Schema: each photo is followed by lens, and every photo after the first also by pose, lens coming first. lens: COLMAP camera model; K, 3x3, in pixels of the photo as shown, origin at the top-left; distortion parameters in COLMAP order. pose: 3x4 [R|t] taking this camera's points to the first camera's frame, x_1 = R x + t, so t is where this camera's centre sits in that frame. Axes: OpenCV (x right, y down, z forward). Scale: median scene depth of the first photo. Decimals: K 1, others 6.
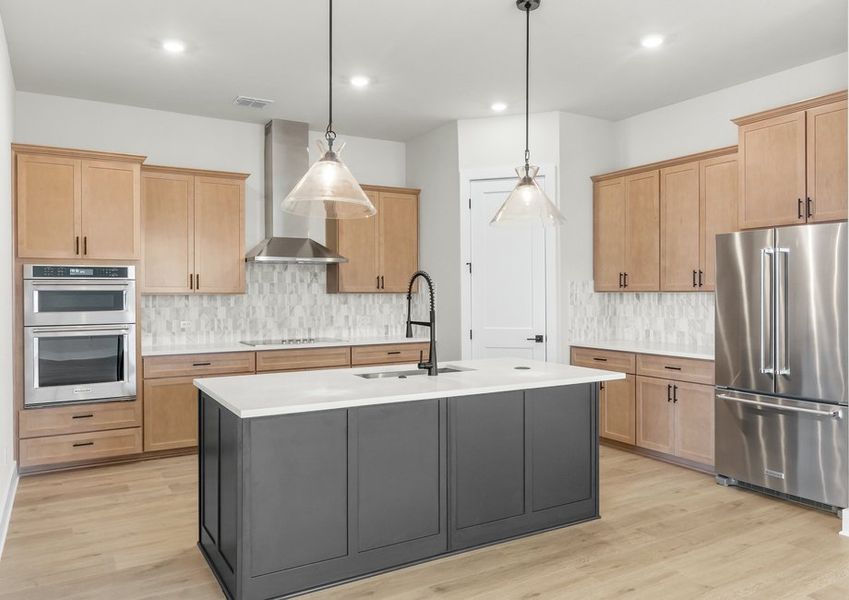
lens RADIAL K [[624.0, 0, 427.6], [0, 624.0, 296.7], [0, 0, 1]] dist [-0.004639, 0.000254]
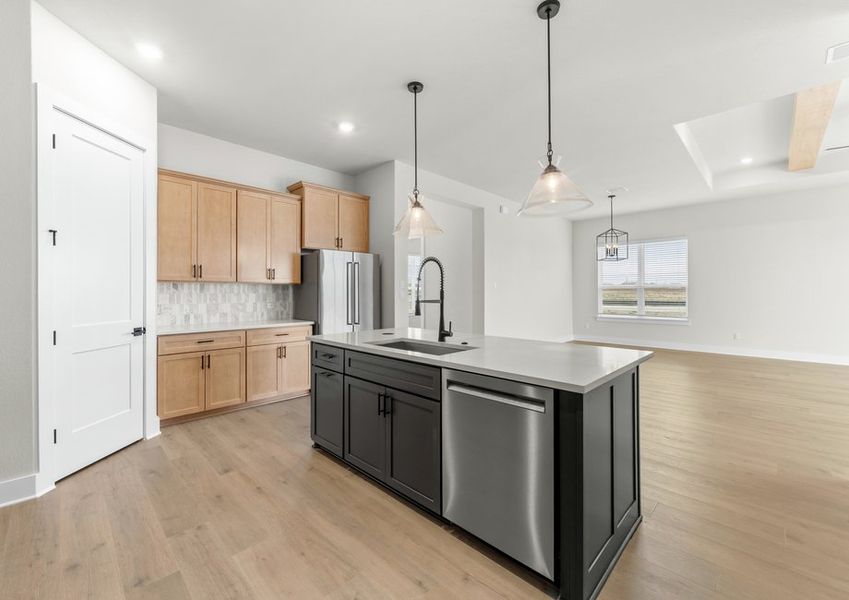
lens RADIAL K [[354.7, 0, 425.1], [0, 354.7, 292.8], [0, 0, 1]] dist [-0.000299, -0.000028]
pose [[-0.256403, 0.003706, 0.966563, -0.416248], [0.008955, 0.999959, -0.001458, 0.017045], [-0.966528, 0.008281, -0.256426, 0.747994]]
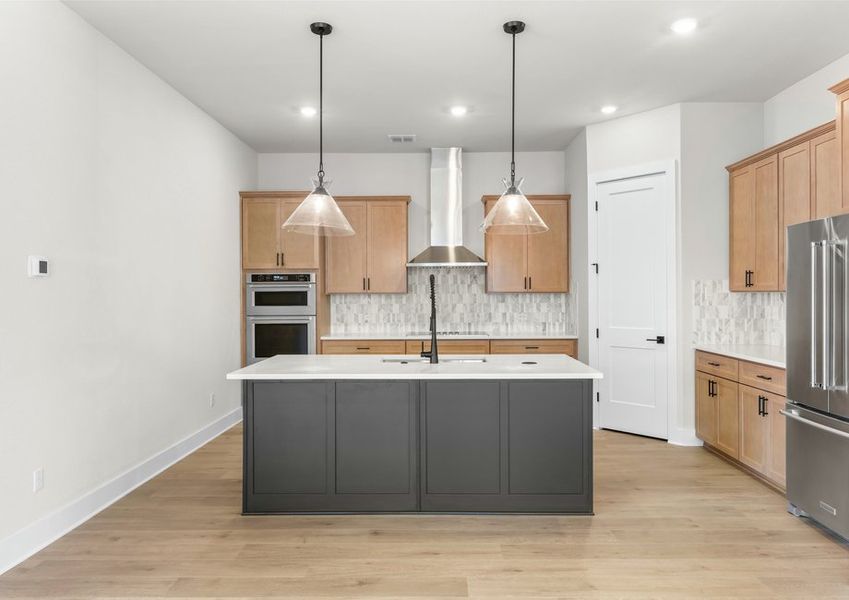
lens RADIAL K [[593.7, 0, 433.1], [0, 593.7, 295.1], [0, 0, 1]] dist [-0.000560, -0.000381]
pose [[0.855933, 0.002299, -0.517082, 0.359538], [-0.002517, 0.999997, 0.000279, -0.002011], [0.517081, 0.001063, 0.855936, 0.024237]]
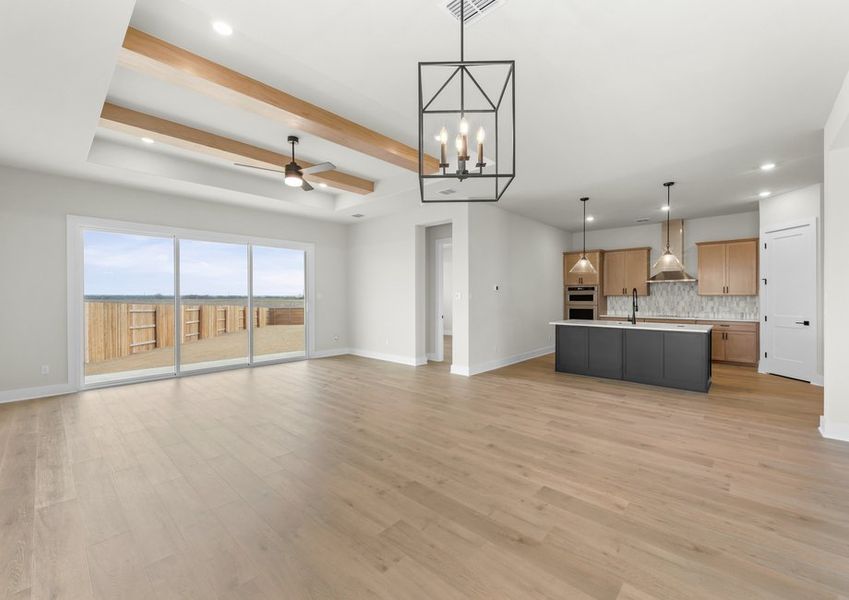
lens RADIAL K [[354.7, 0, 425.1], [0, 354.7, 292.8], [0, 0, 1]] dist [-0.000299, -0.000028]
pose [[0.287269, -0.005444, -0.957834, 0.805176], [-0.004739, 0.999964, -0.007105, -0.002112], [0.957838, 0.006580, 0.287233, -0.248575]]
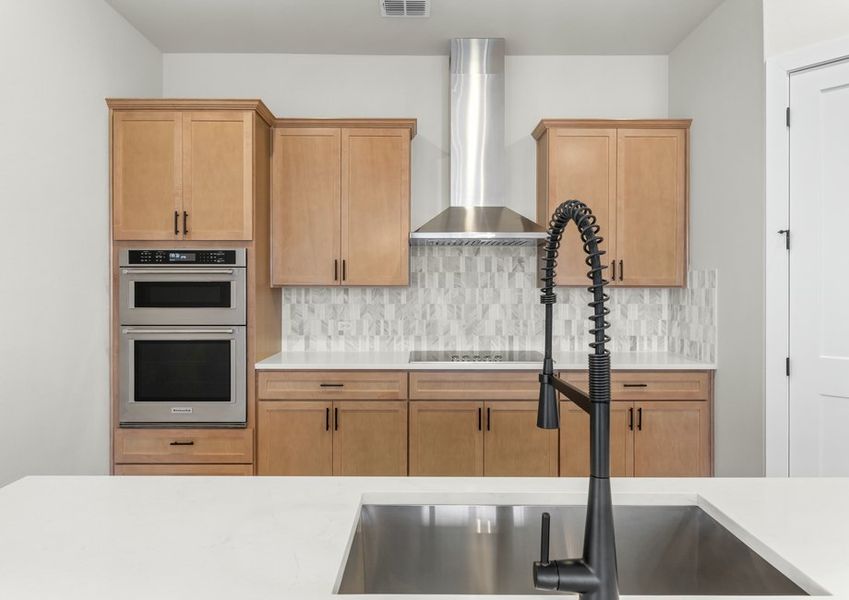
lens RADIAL K [[533.2, 0, 424.1], [0, 533.2, 290.6], [0, 0, 1]] dist [0.000028, -0.000009]
pose [[0.863153, 0.008151, -0.504877, 0.032606], [-0.008906, 0.999960, 0.000918, -0.001170], [0.504864, 0.003704, 0.863191, 0.480740]]
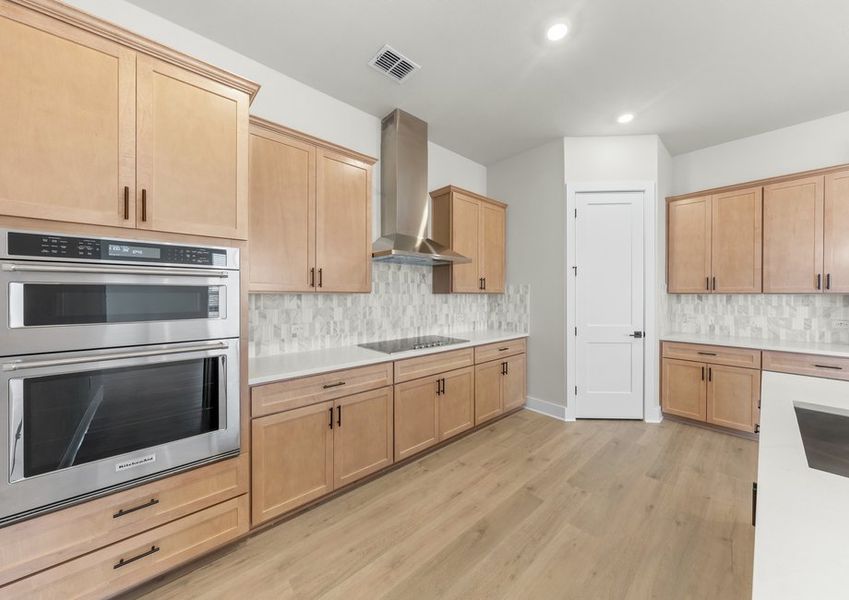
lens RADIAL K [[304.4, 0, 453.3], [0, 304.4, 295.3], [0, 0, 1]] dist [-0.002397, -0.000243]
pose [[0.971224, 0.005055, 0.238116, -0.283338], [-0.004349, 0.999984, -0.003490, -0.000687], [-0.238130, 0.002354, 0.971230, 0.552205]]
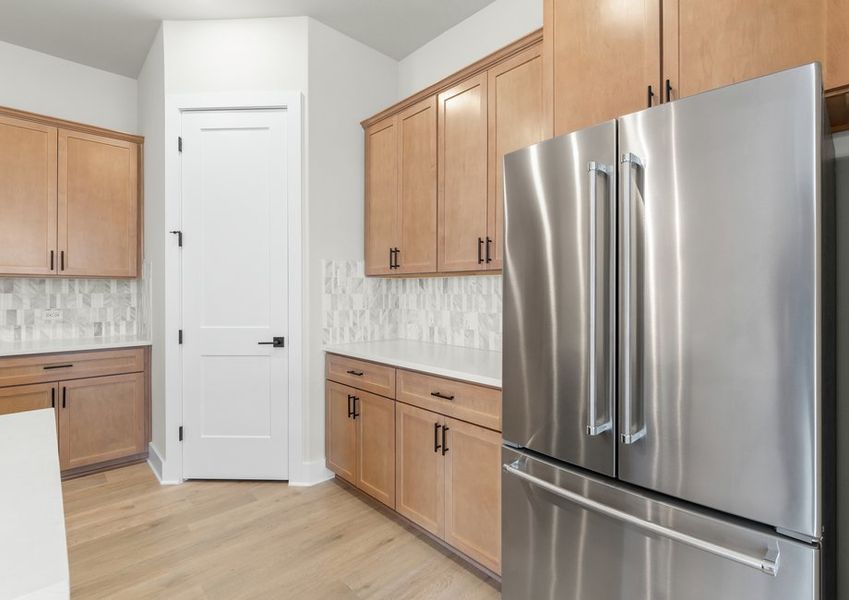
lens RADIAL K [[412.6, 0, 451.8], [0, 412.6, 292.7], [0, 0, 1]] dist [-0.000245, 0.000398]
pose [[0.968715, 0.004734, 0.248131, 0.255252], [-0.003349, 0.999976, -0.006003, 0.014739], [-0.248154, 0.004984, 0.968708, 0.515495]]
